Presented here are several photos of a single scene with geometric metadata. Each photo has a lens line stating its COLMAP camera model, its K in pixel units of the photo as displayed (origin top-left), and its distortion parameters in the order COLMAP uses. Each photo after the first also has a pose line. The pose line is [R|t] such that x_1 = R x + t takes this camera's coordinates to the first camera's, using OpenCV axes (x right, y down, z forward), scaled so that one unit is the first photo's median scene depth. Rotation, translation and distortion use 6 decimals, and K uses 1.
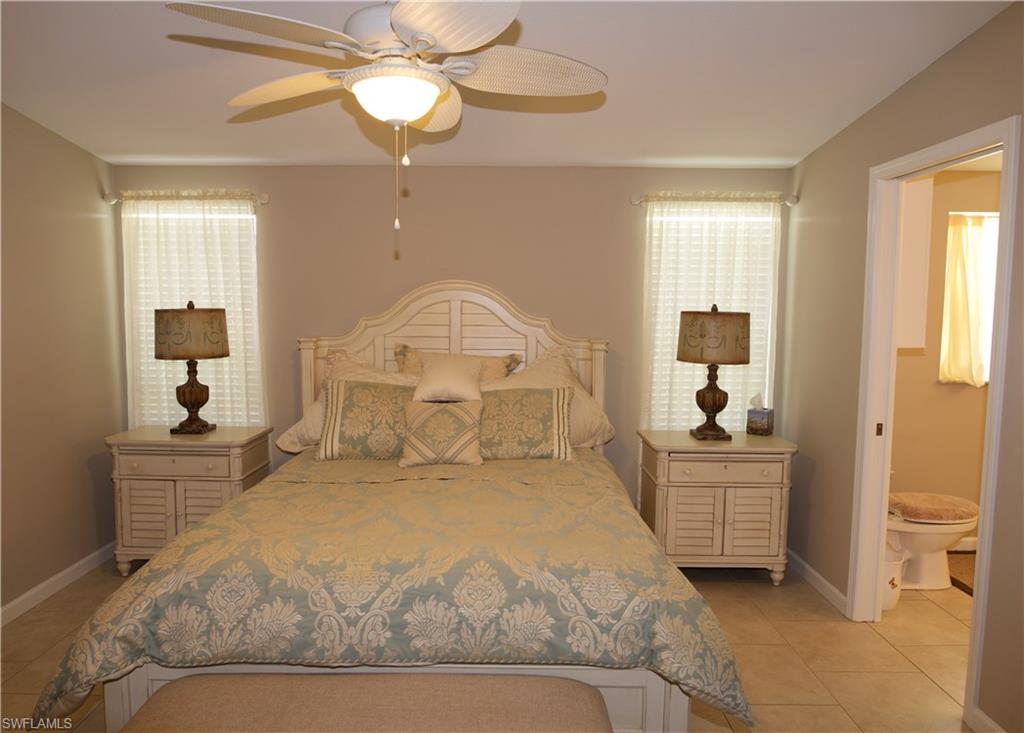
lens RADIAL K [[636.2, 0, 511.5], [0, 636.2, 371.9], [0, 0, 1]] dist [-0.028659, -0.000997]
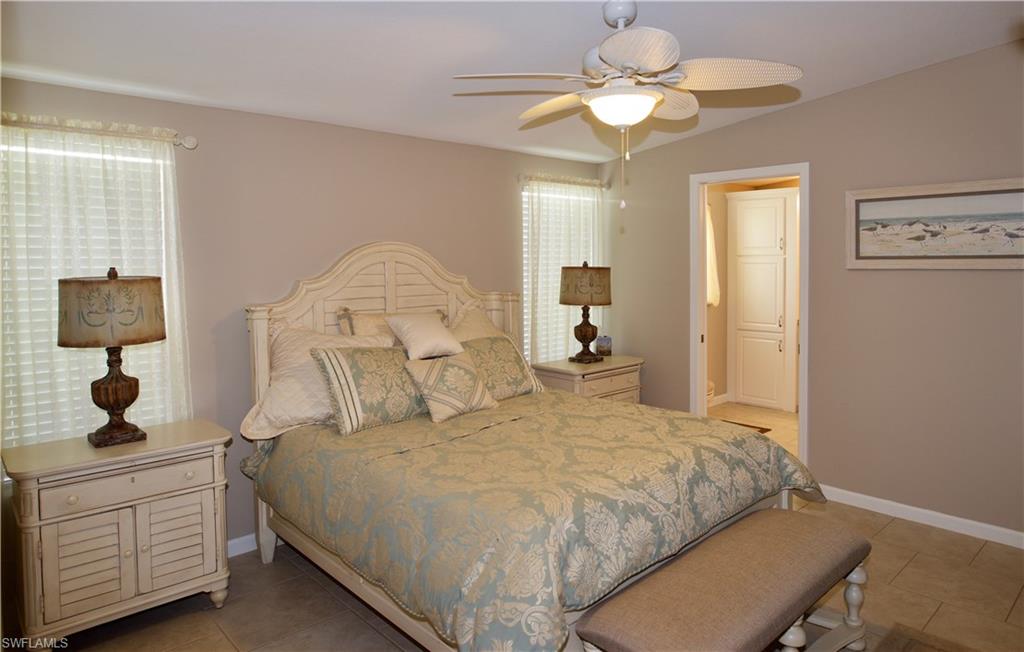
lens RADIAL K [[651.9, 0, 488.7], [0, 651.9, 277.3], [0, 0, 1]] dist [-0.025099, -0.000470]
pose [[0.729182, -0.033638, 0.683493, -0.743212], [0.079355, 0.996209, -0.035631, -0.038442], [-0.679703, 0.080220, 0.729087, 0.130502]]
